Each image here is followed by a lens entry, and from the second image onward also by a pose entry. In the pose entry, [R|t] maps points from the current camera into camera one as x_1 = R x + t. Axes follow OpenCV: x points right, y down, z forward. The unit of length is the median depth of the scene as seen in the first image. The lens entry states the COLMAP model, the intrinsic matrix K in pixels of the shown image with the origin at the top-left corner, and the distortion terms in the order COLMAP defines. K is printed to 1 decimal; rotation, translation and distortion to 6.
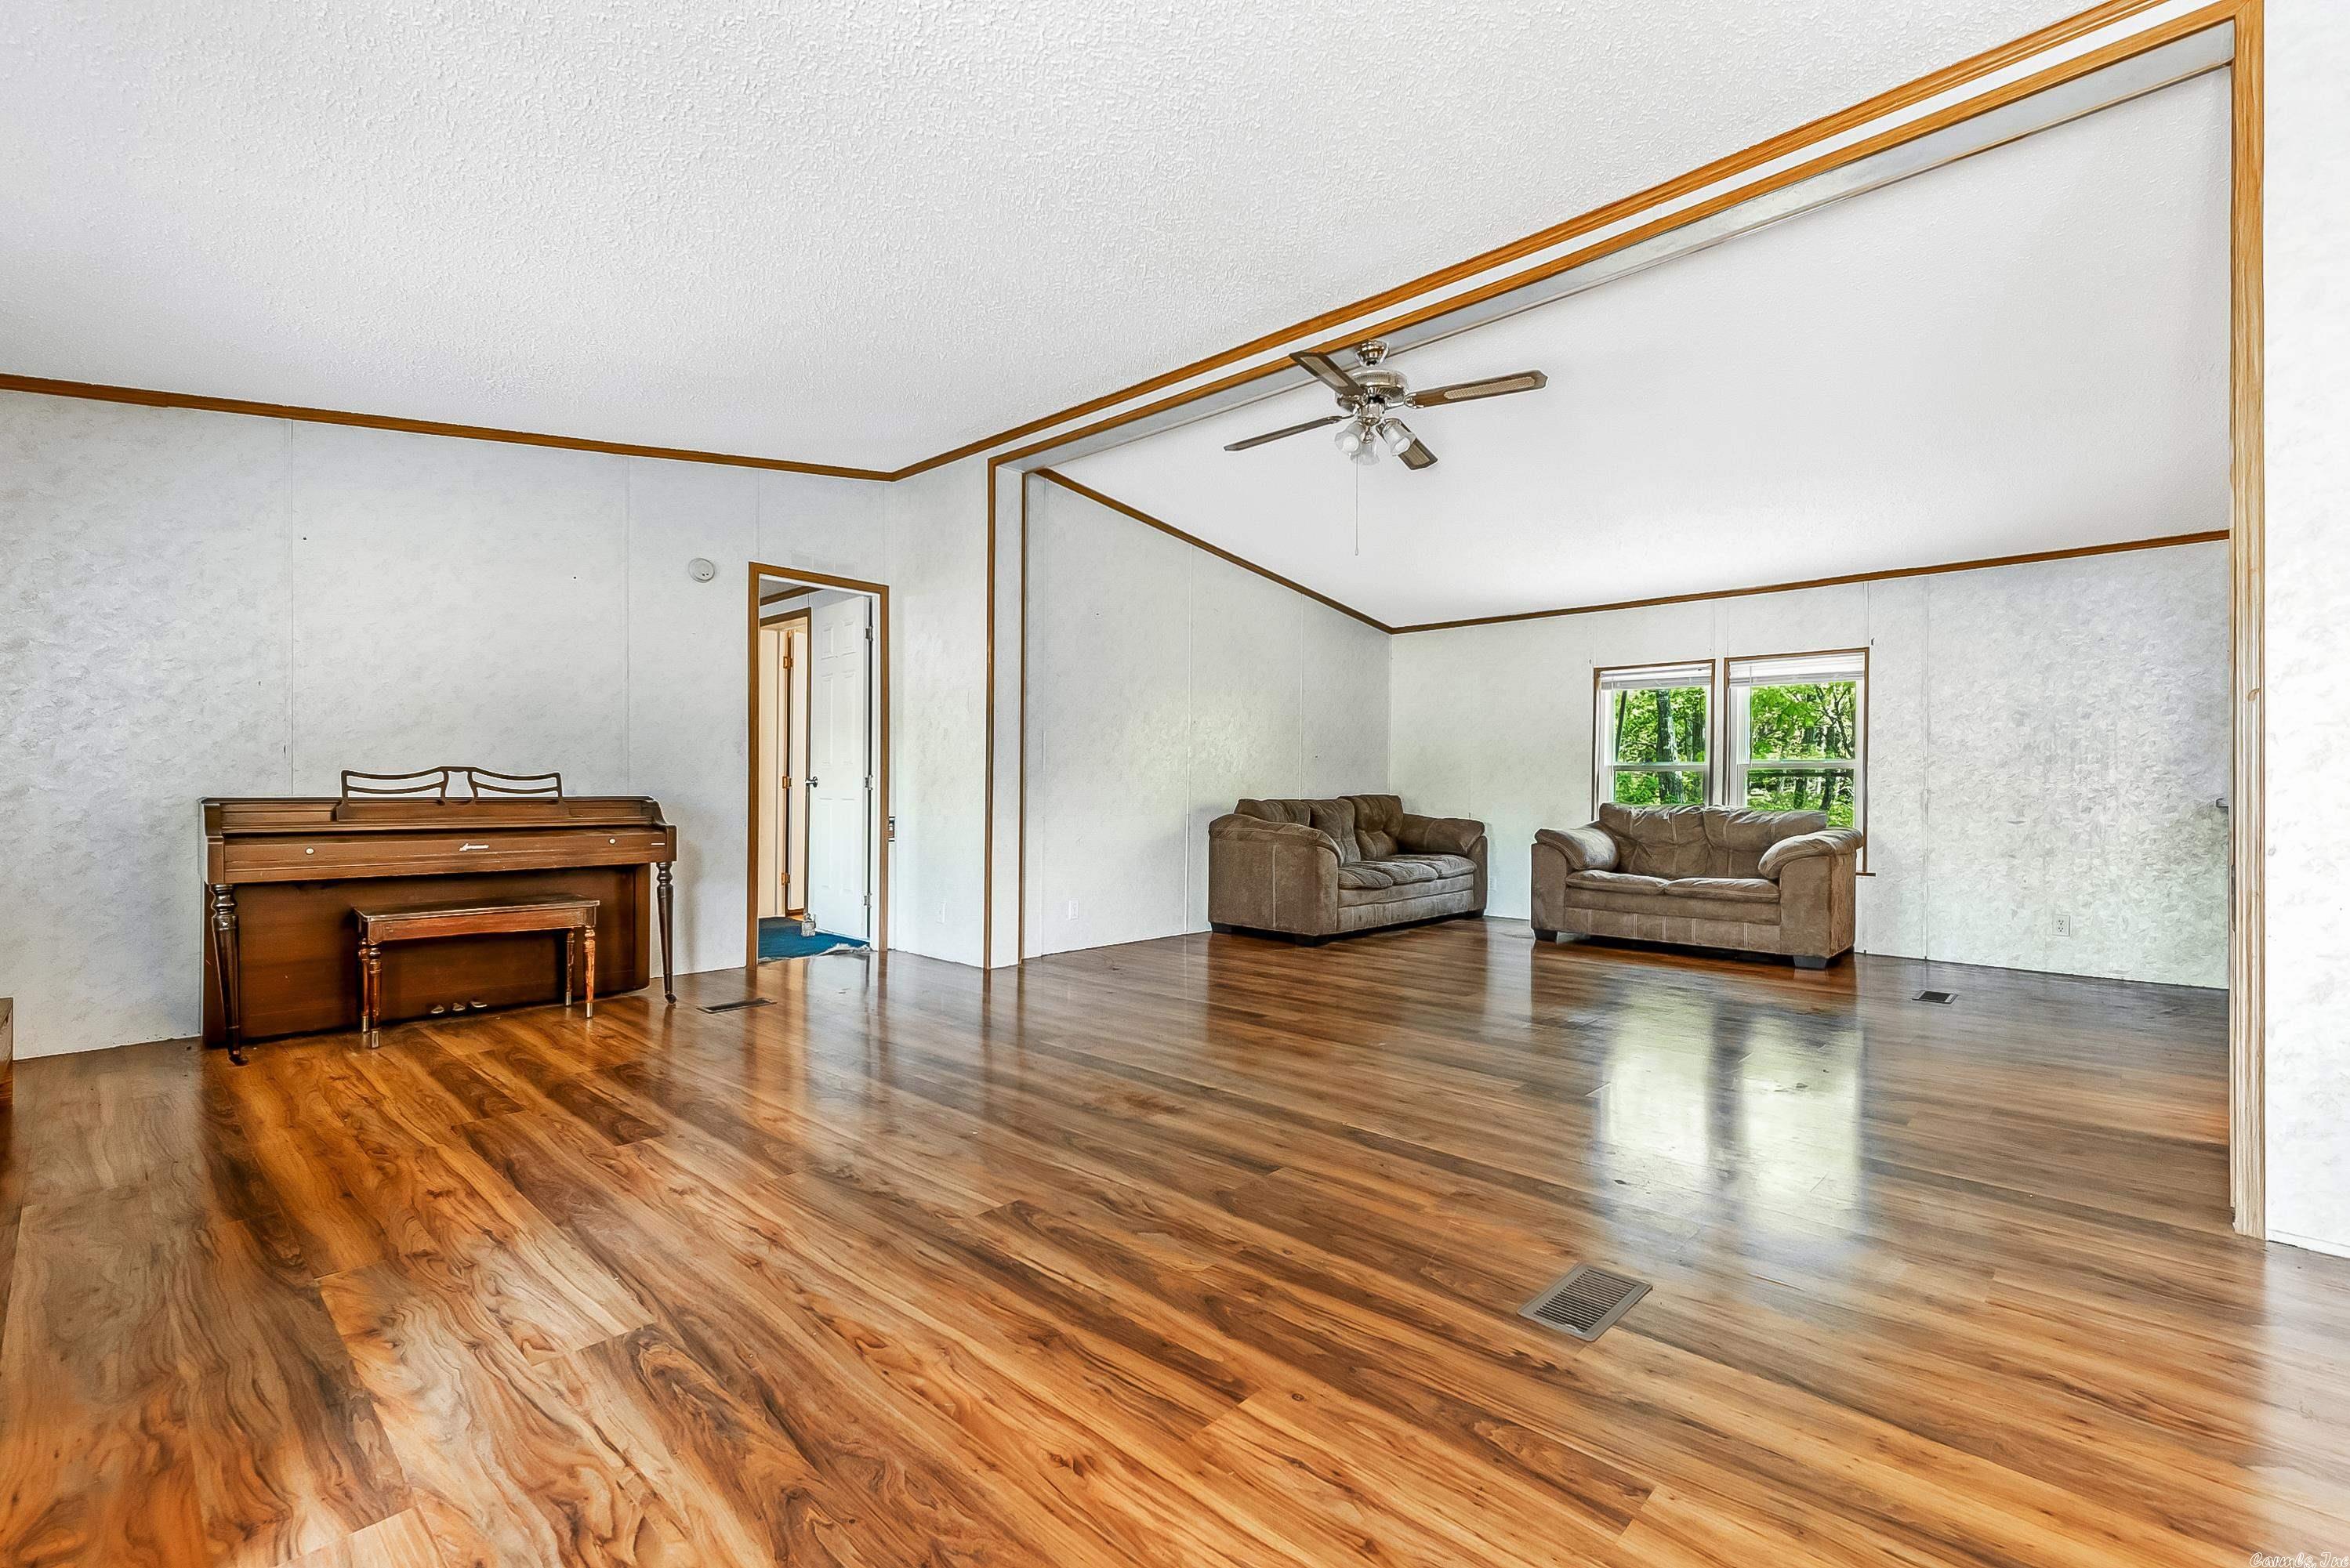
lens RADIAL K [[1021.7, 0, 1175.0], [0, 1021.7, 811.4], [0, 0, 1]] dist [0.015685, 0.000075]
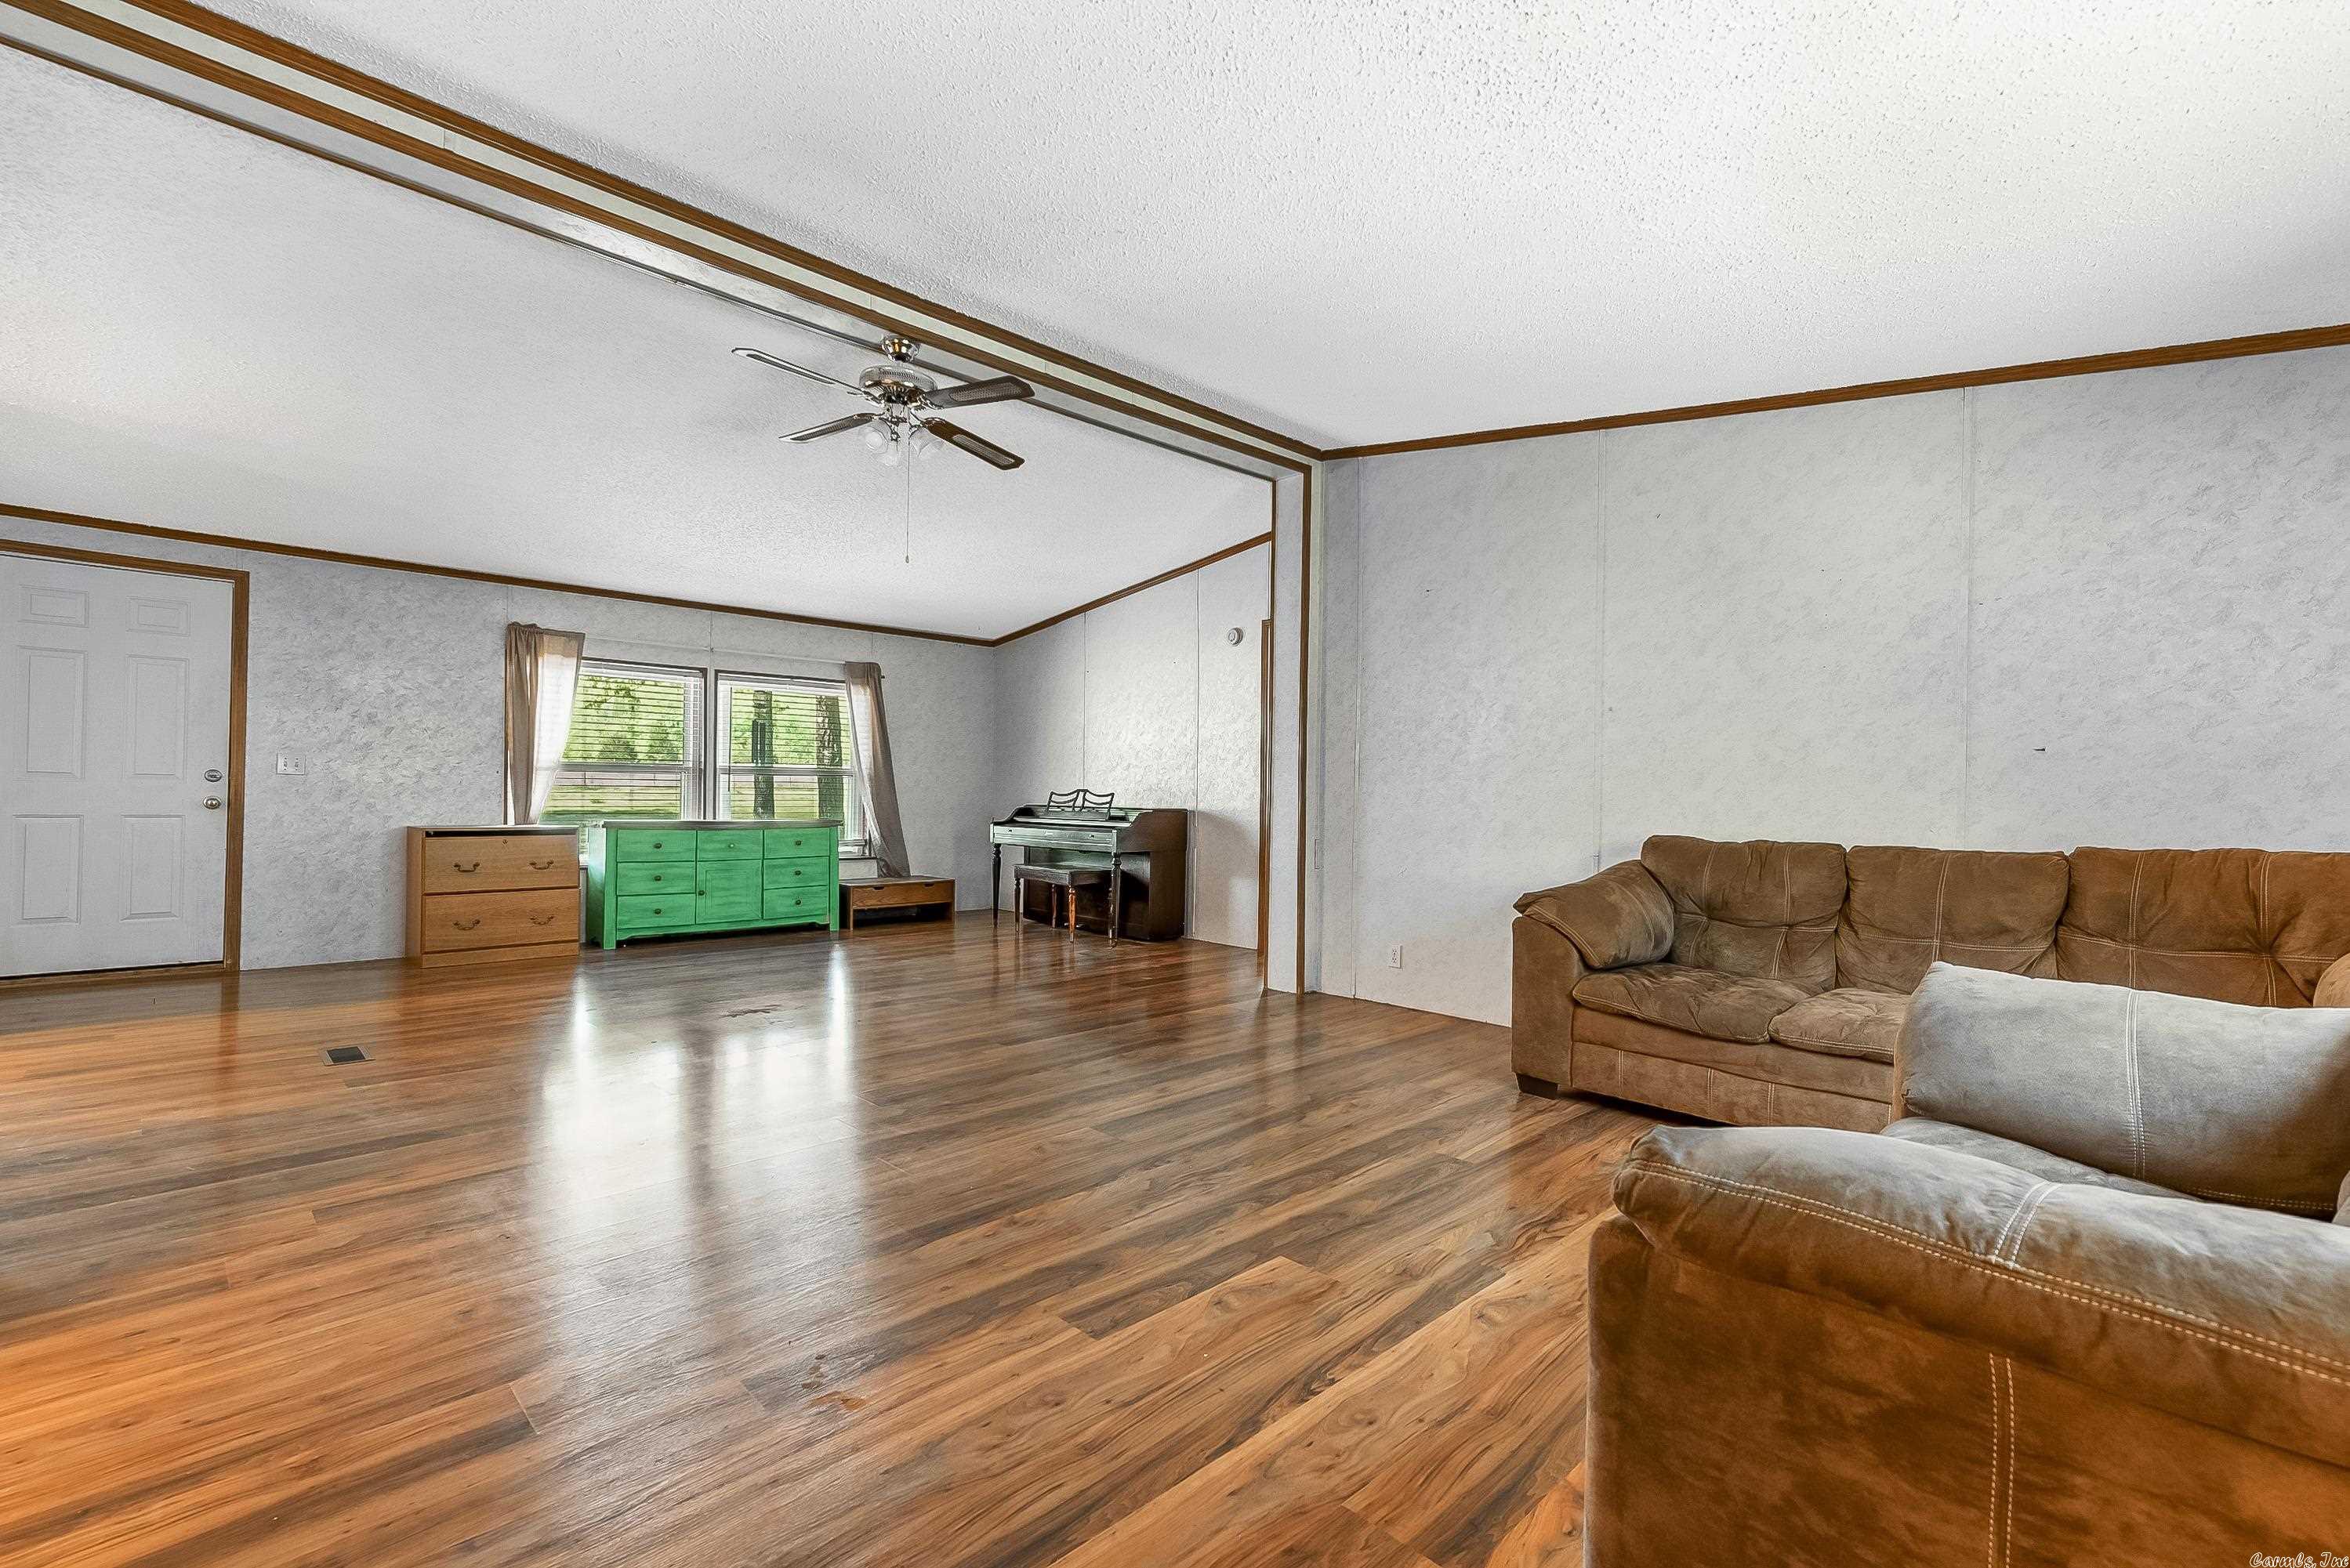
lens RADIAL K [[1010.2, 0, 1170.3], [0, 1010.2, 785.4], [0, 0, 1]] dist [0.001242, -0.000035]
pose [[-0.034885, -0.009965, -0.999342, 1.216413], [-0.040089, 0.999159, -0.008564, -0.046314], [0.998587, 0.039764, -0.035255, 1.409940]]
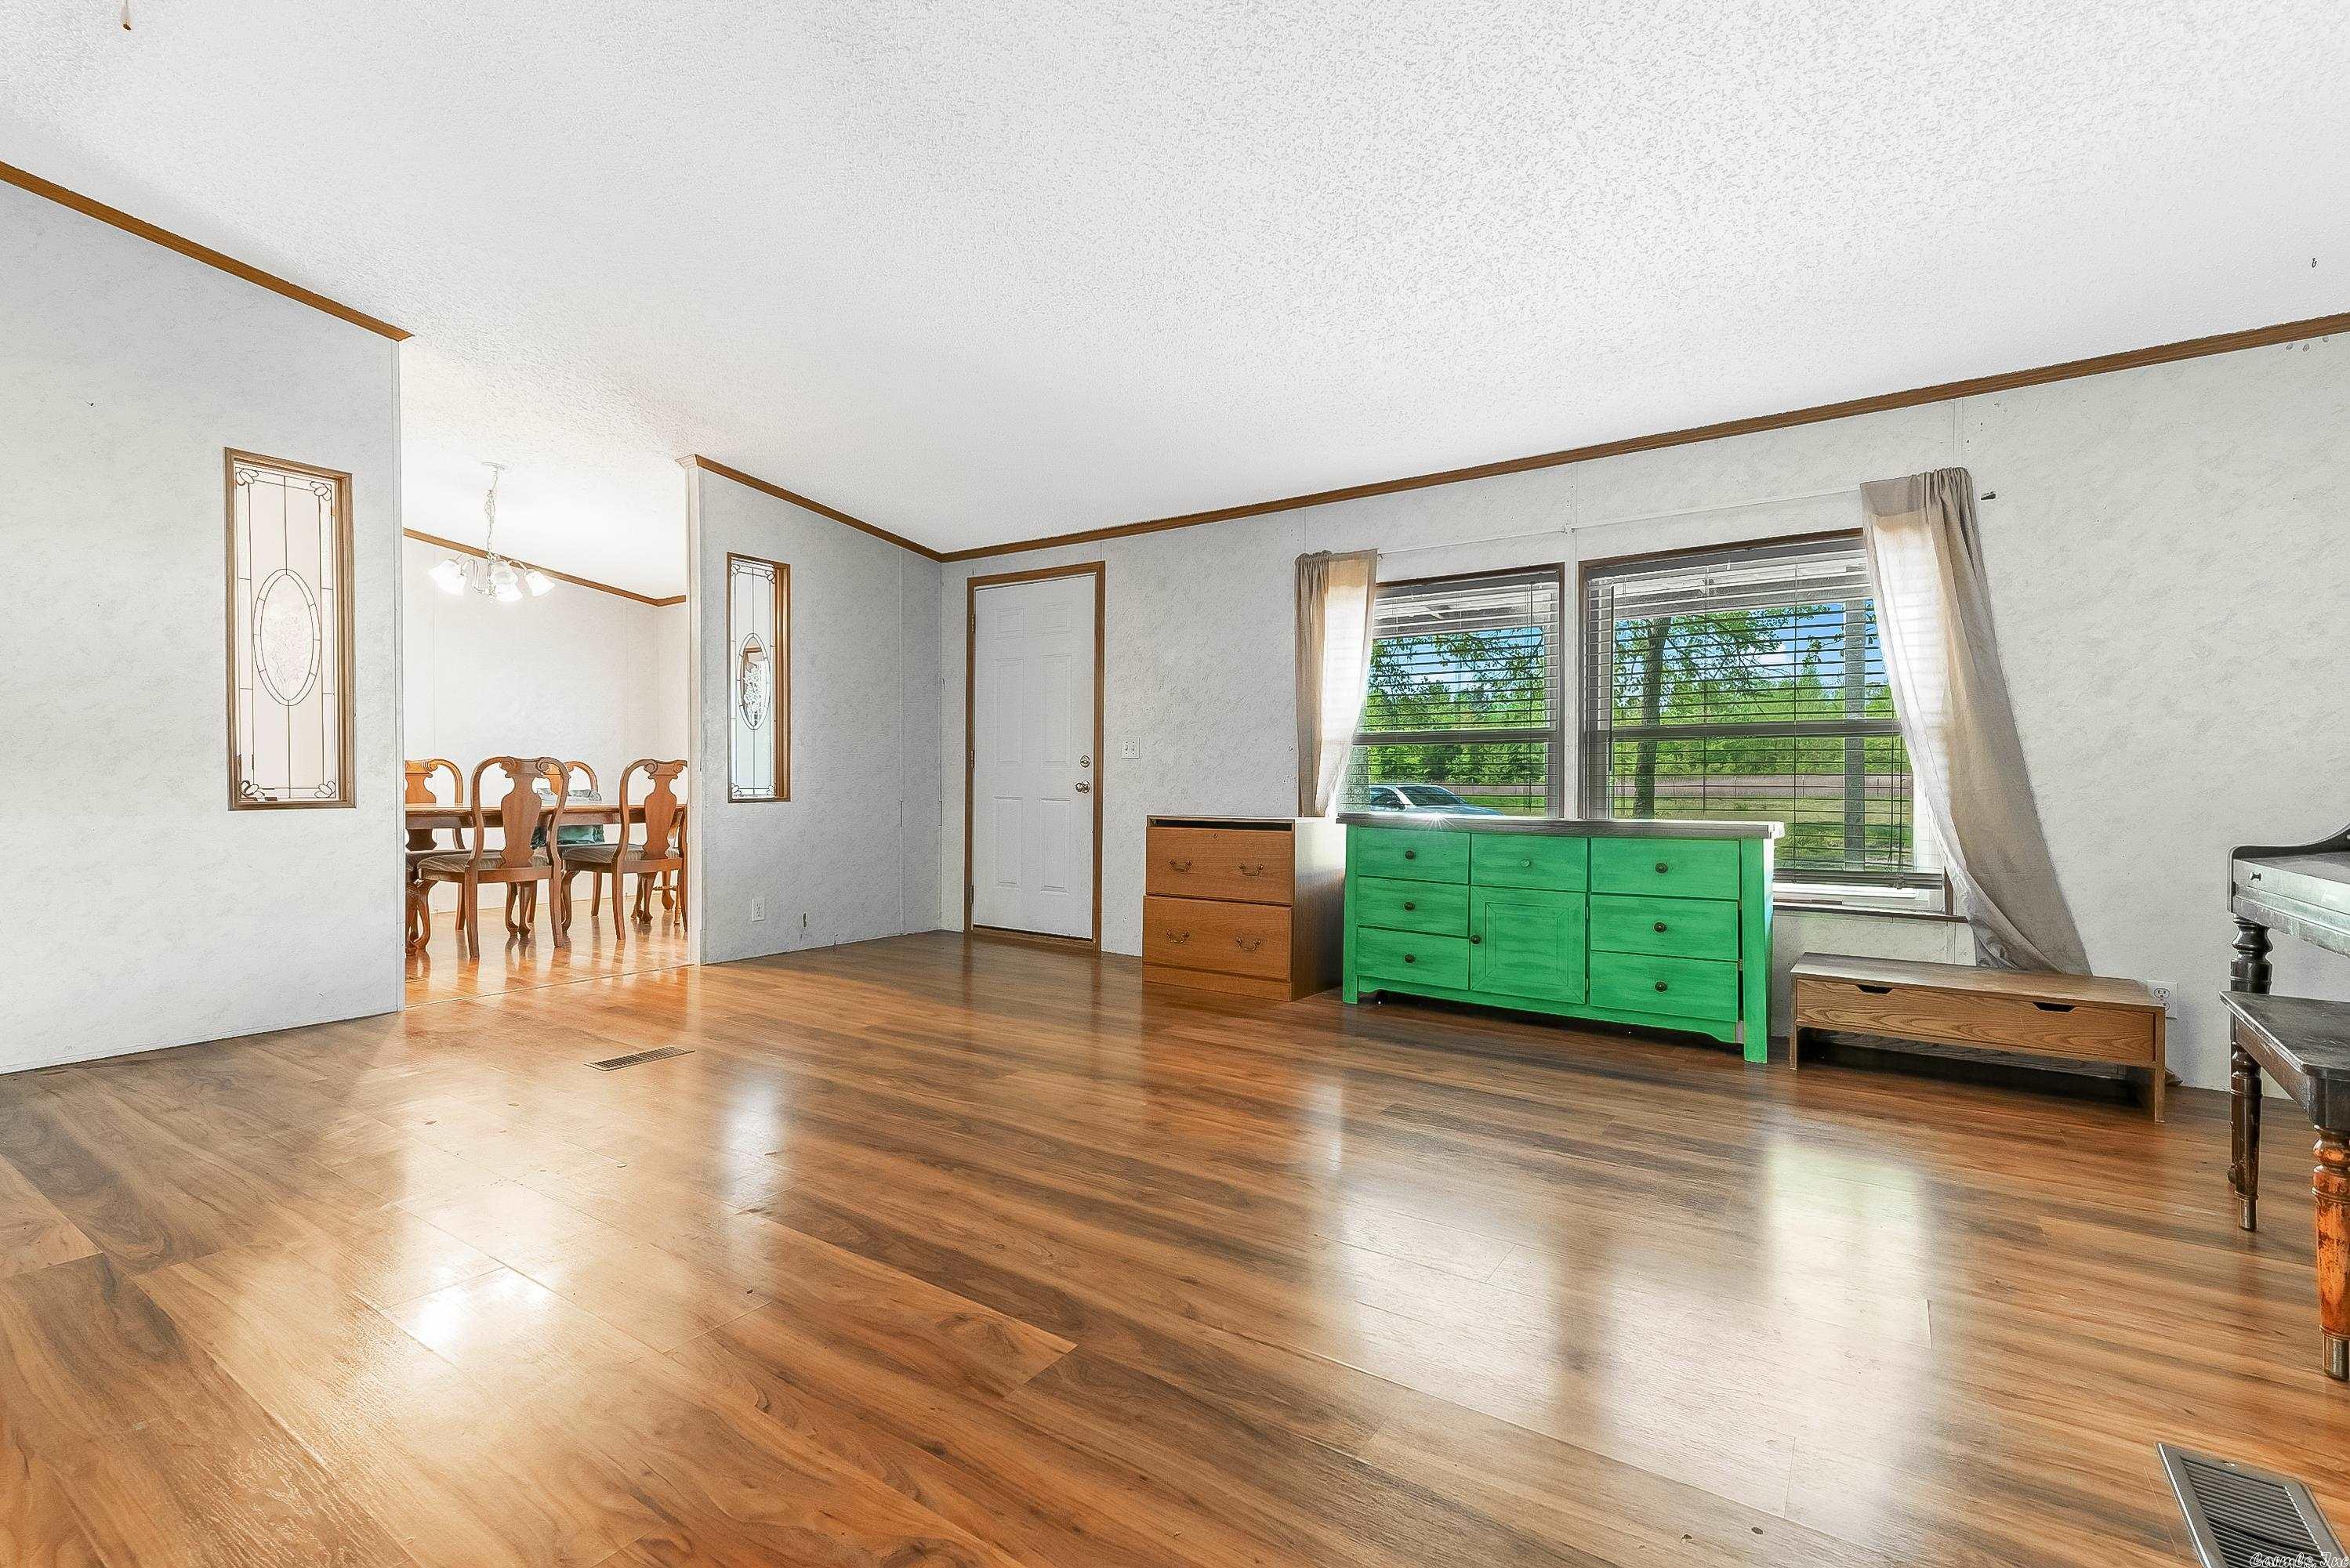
lens RADIAL K [[1010.2, 0, 1170.3], [0, 1010.2, 785.4], [0, 0, 1]] dist [0.001242, -0.000035]
pose [[-0.986864, -0.008927, -0.161308, -0.107418], [-0.013130, 0.999601, 0.025007, -0.020417], [0.161021, 0.026796, -0.986587, 1.516087]]
